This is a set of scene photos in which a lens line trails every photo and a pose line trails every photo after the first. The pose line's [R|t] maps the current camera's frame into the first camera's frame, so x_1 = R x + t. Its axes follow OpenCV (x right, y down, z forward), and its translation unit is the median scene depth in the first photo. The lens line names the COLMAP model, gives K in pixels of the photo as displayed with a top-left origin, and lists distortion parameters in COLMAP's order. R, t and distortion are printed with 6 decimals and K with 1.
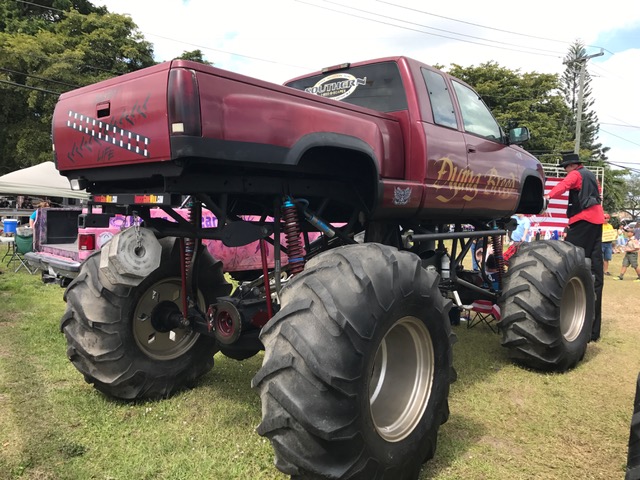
lens RADIAL K [[523.9, 0, 320.0], [0, 523.9, 240.0], [0, 0, 1]] dist [0.002840, 0.002596]
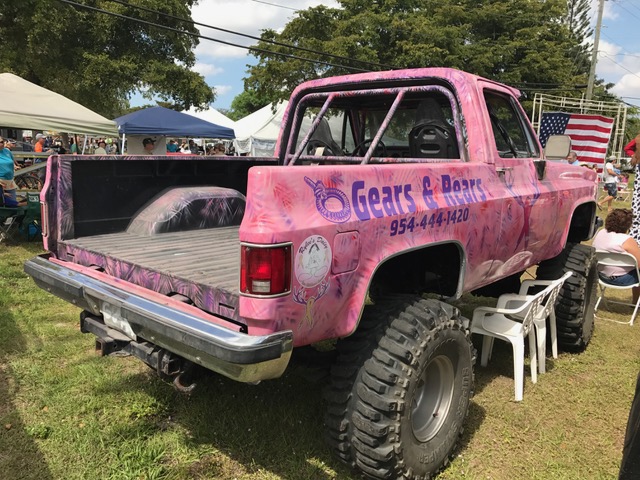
lens RADIAL K [[523.9, 0, 320.0], [0, 523.9, 240.0], [0, 0, 1]] dist [0.002840, 0.002596]
pose [[0.994416, -0.006937, 0.105305, -0.325242], [-0.005726, 0.992821, 0.119472, -0.039314], [-0.105378, -0.119407, 0.987237, 0.489052]]
